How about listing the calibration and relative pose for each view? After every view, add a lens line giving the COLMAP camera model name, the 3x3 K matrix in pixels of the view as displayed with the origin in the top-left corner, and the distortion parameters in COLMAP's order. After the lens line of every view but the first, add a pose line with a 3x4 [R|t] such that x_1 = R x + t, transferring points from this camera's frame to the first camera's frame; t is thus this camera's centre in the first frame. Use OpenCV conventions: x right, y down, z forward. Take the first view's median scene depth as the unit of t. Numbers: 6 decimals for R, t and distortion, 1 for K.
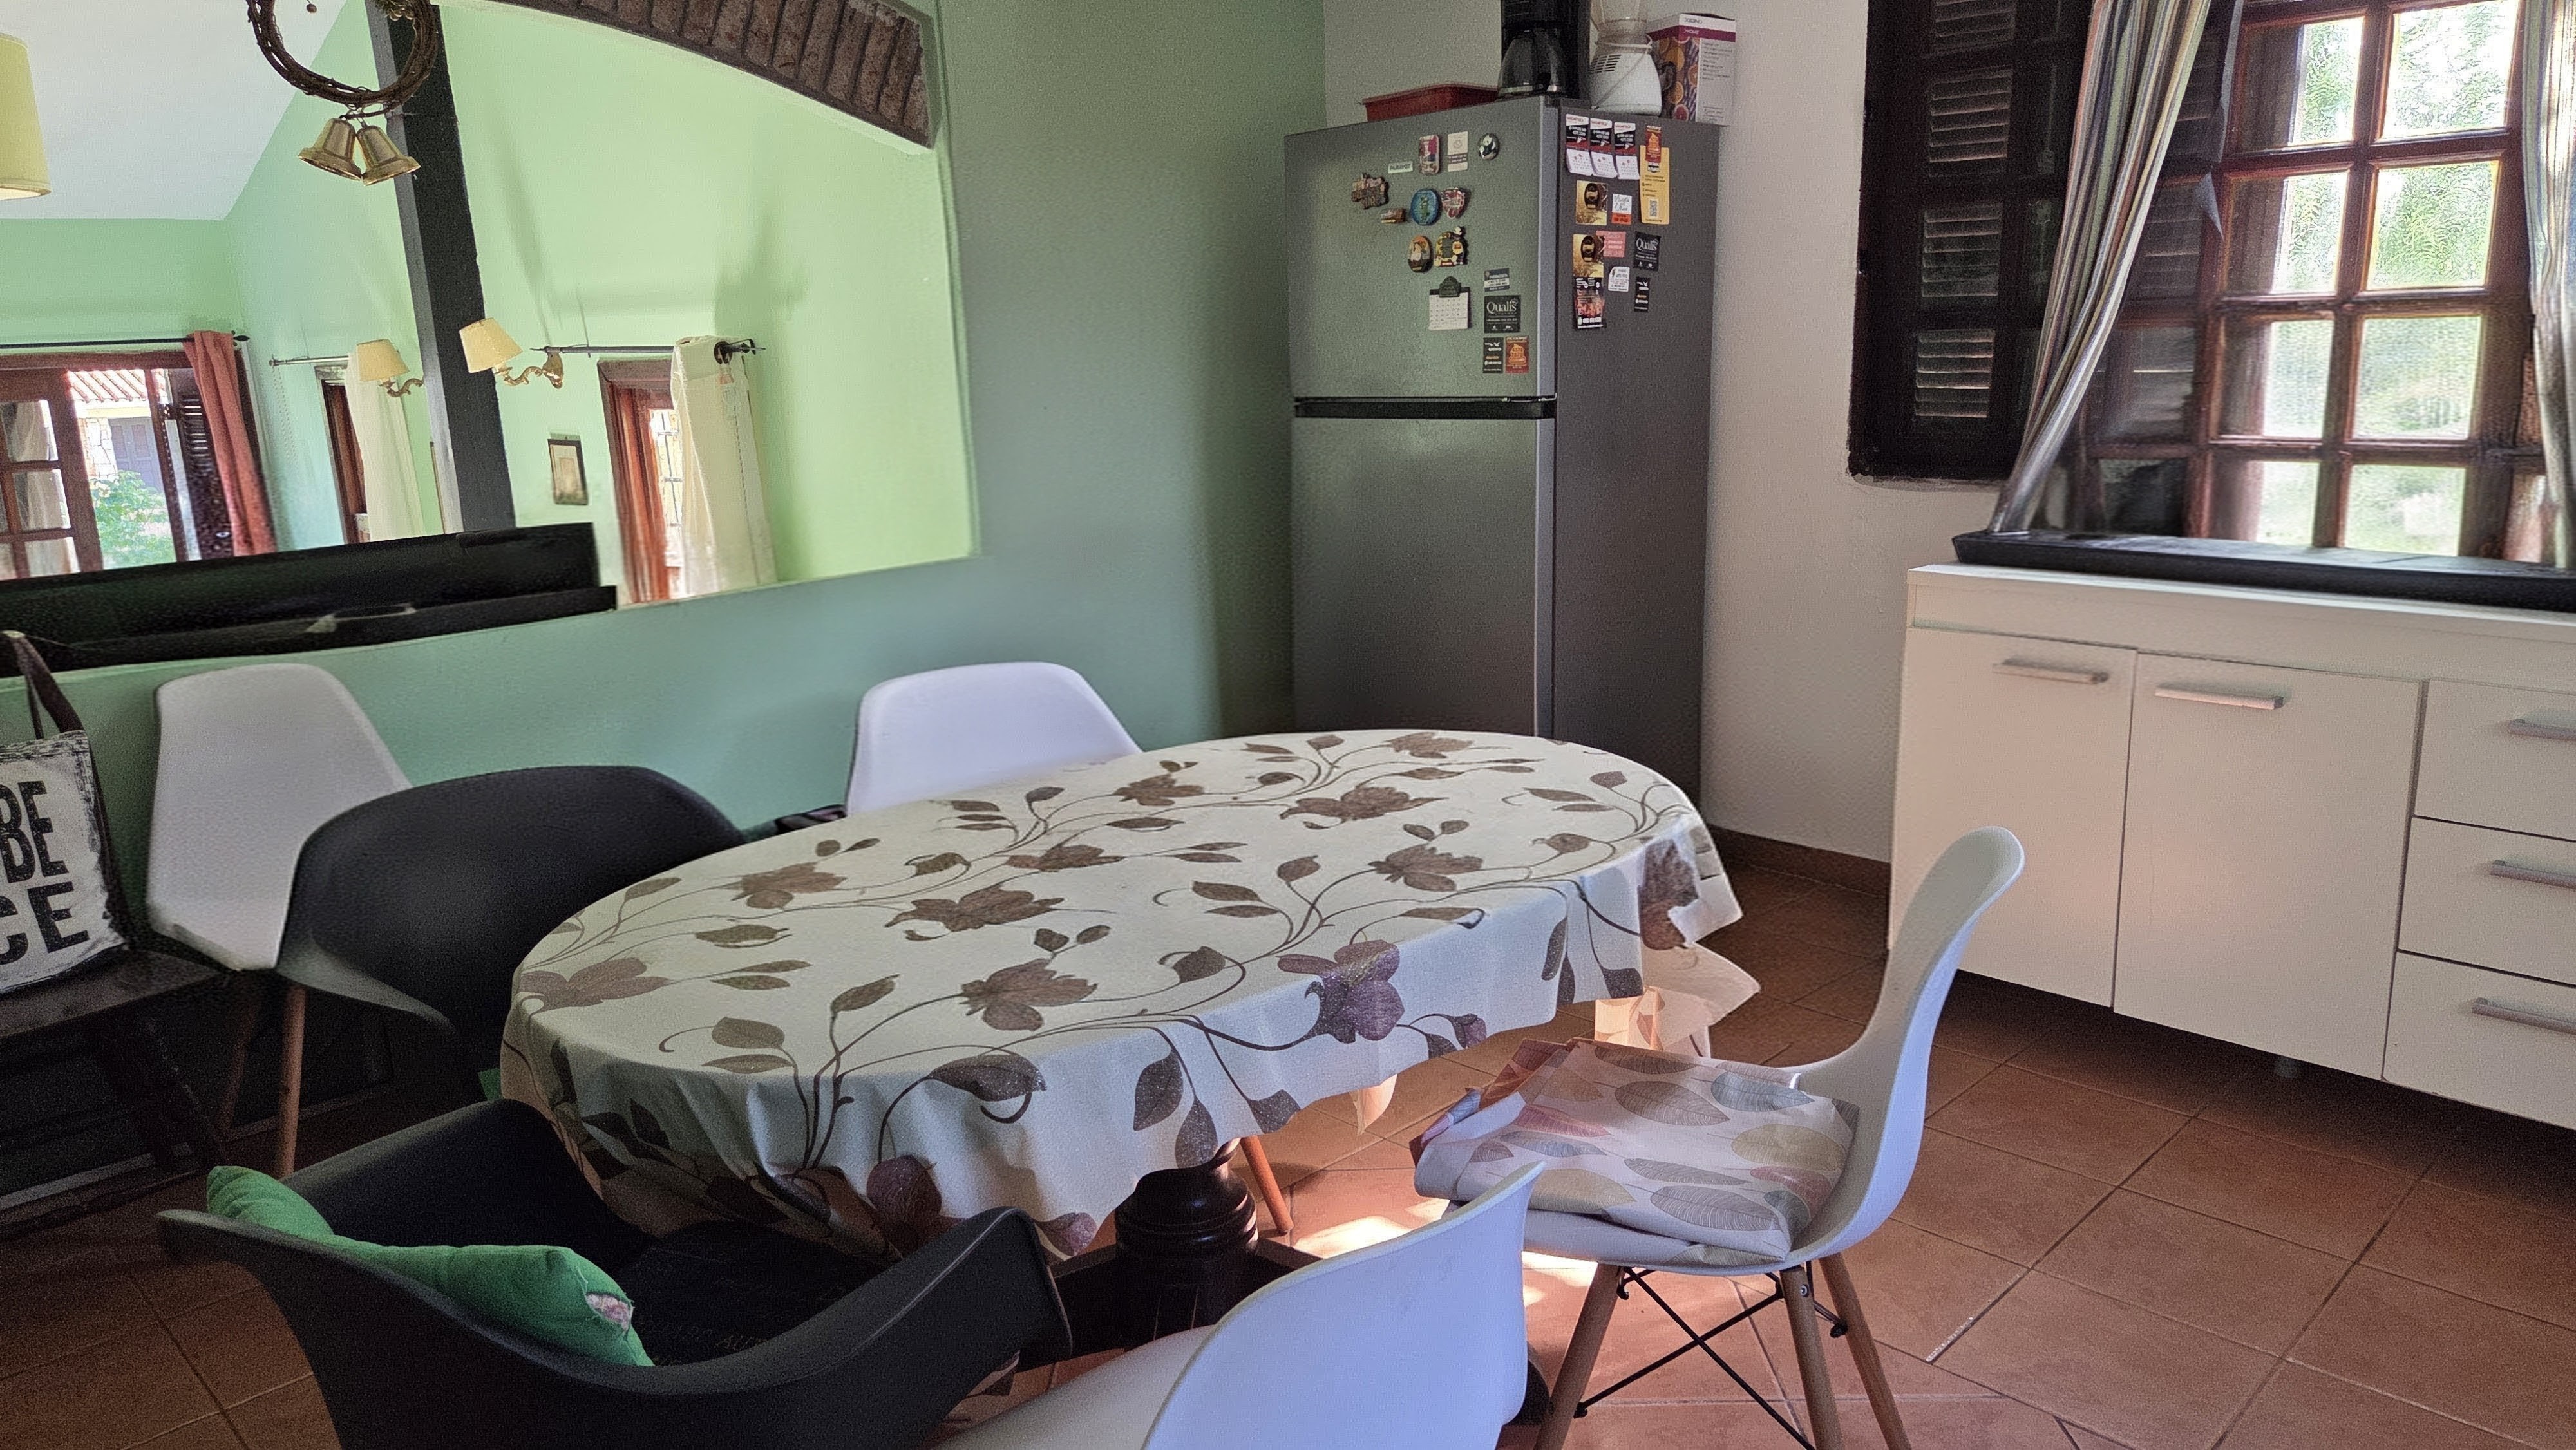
lens RADIAL K [[1737.4, 0, 1288.0], [0, 1737.4, 725.0], [0, 0, 1]] dist [-0.000918, -0.001812]
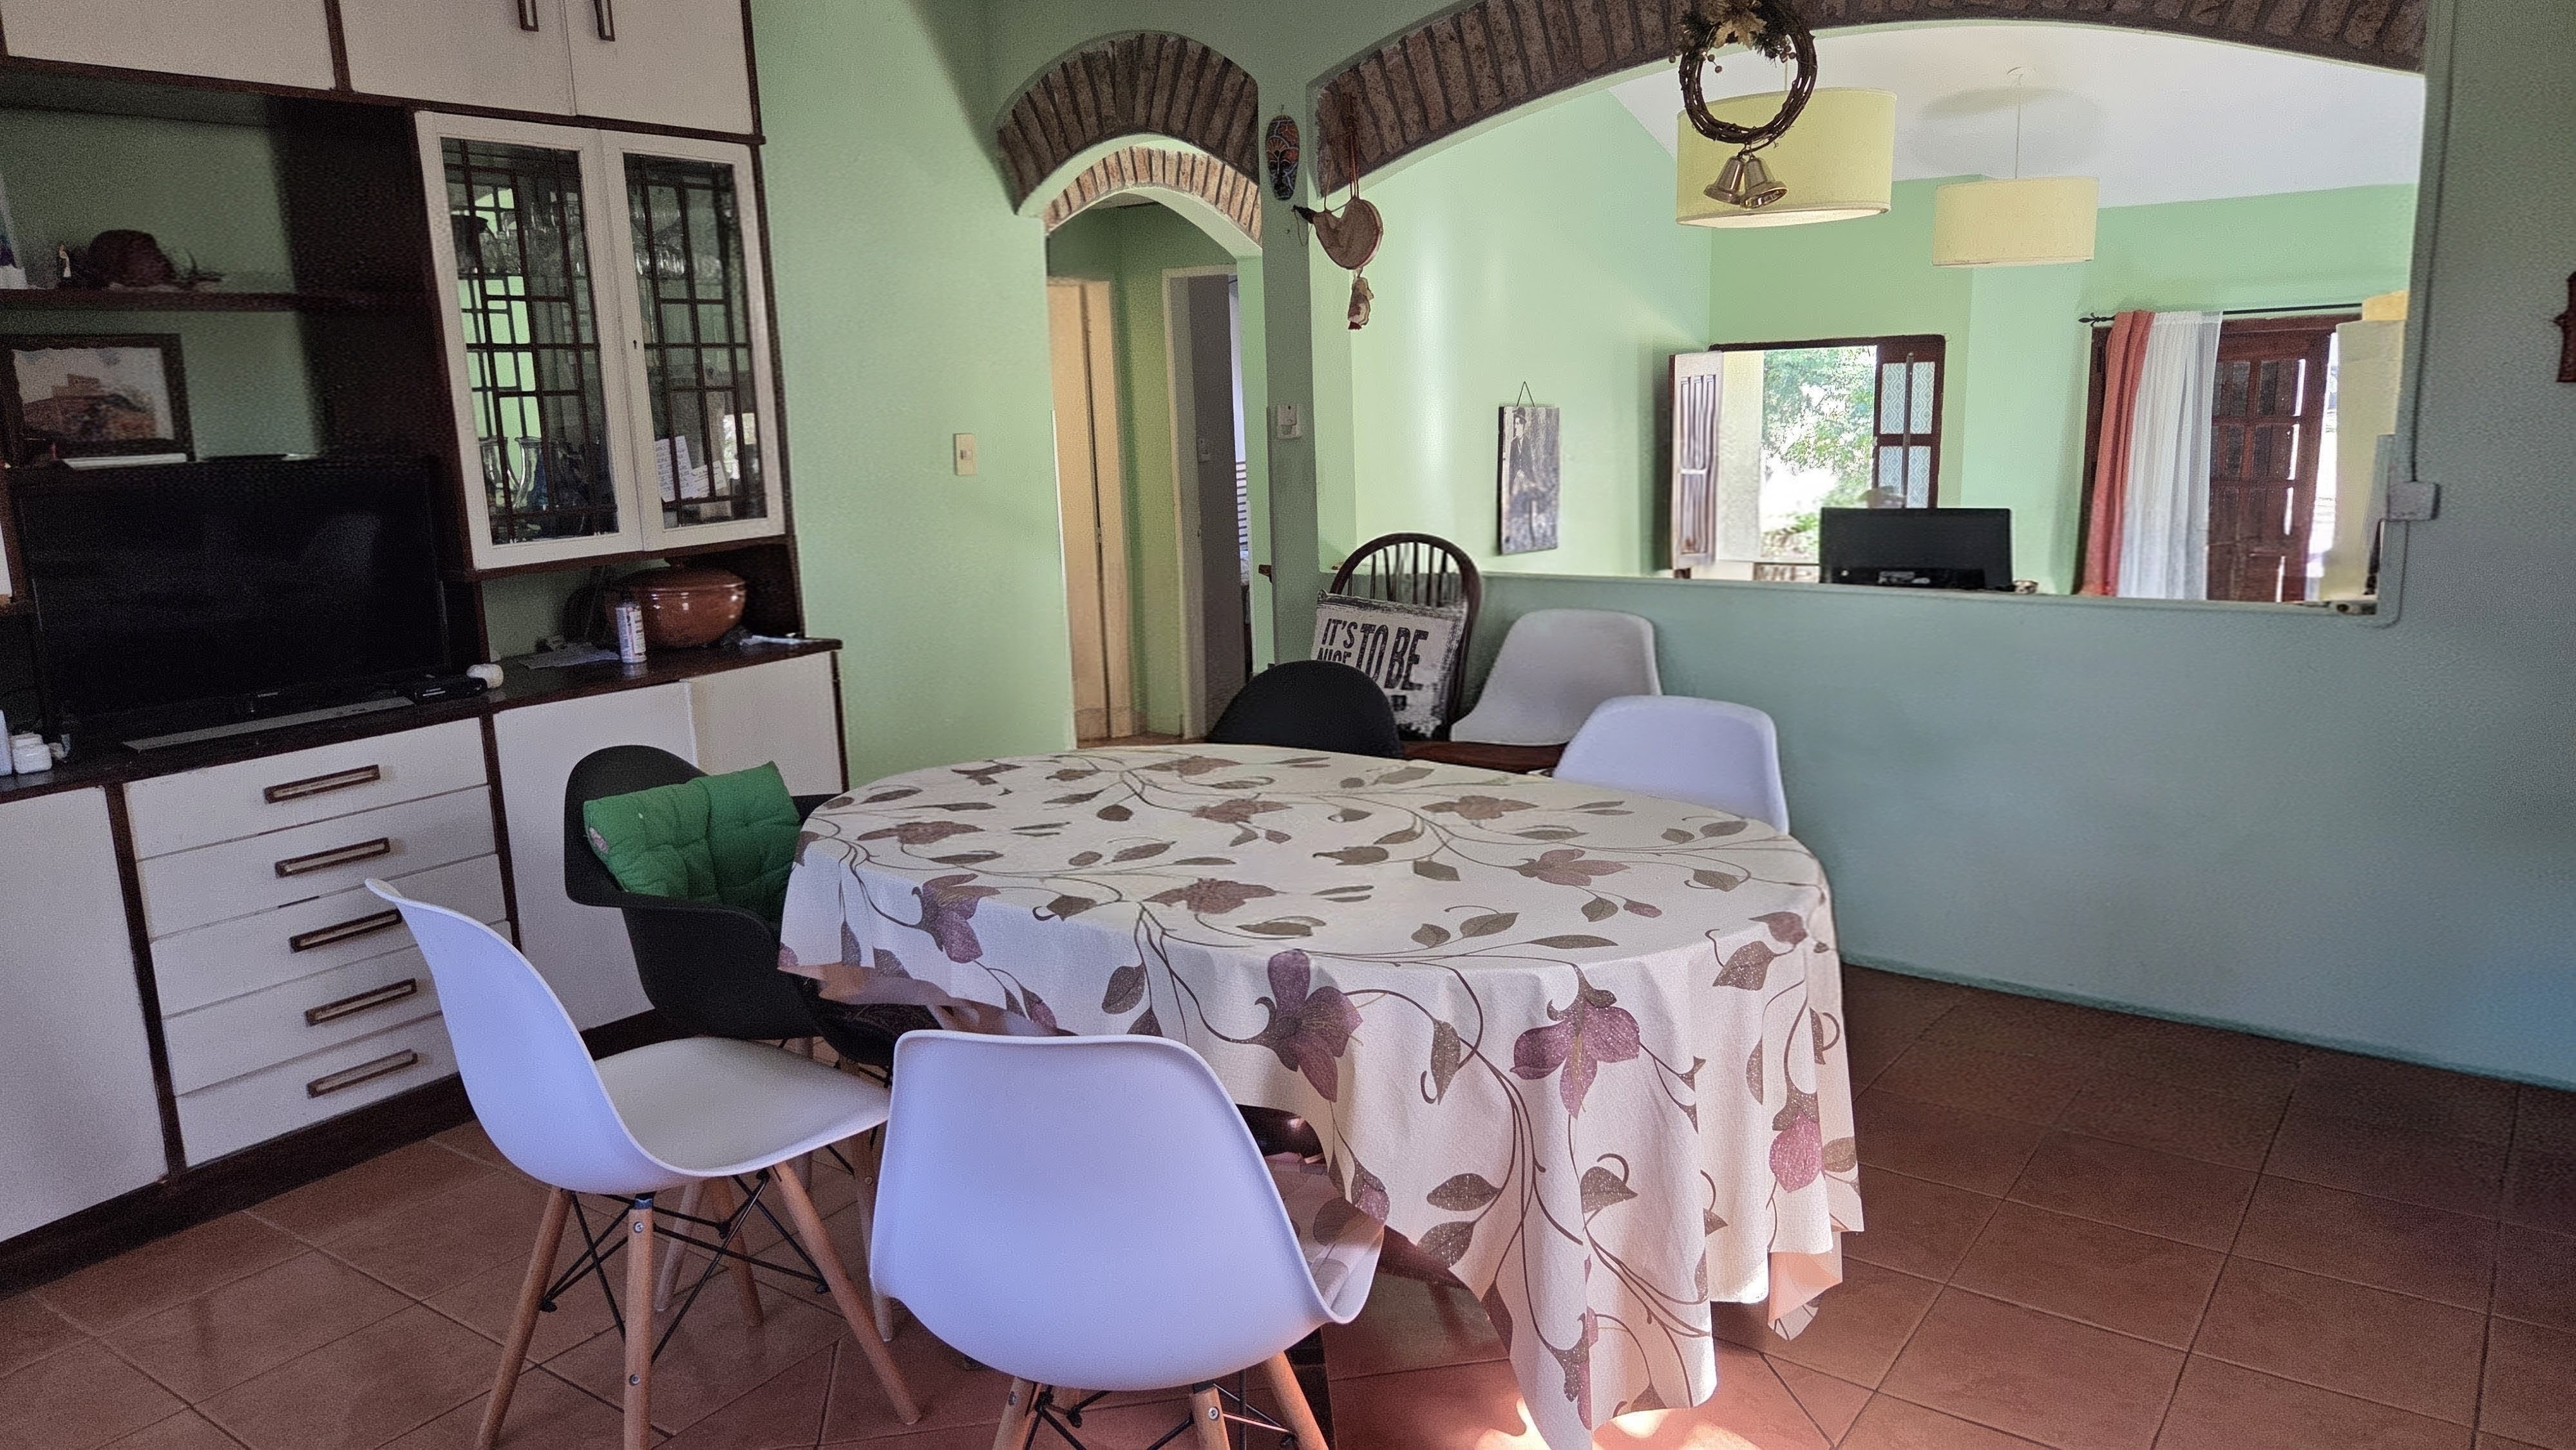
lens RADIAL K [[1710.6, 0, 1288.0], [0, 1710.6, 725.0], [0, 0, 1]] dist [0.003062, -0.000644]
pose [[0.155334, 0.220324, -0.962979, 0.766085], [-0.182641, 0.964411, 0.191191, -0.159697], [0.970831, 0.146181, 0.190046, 0.614658]]
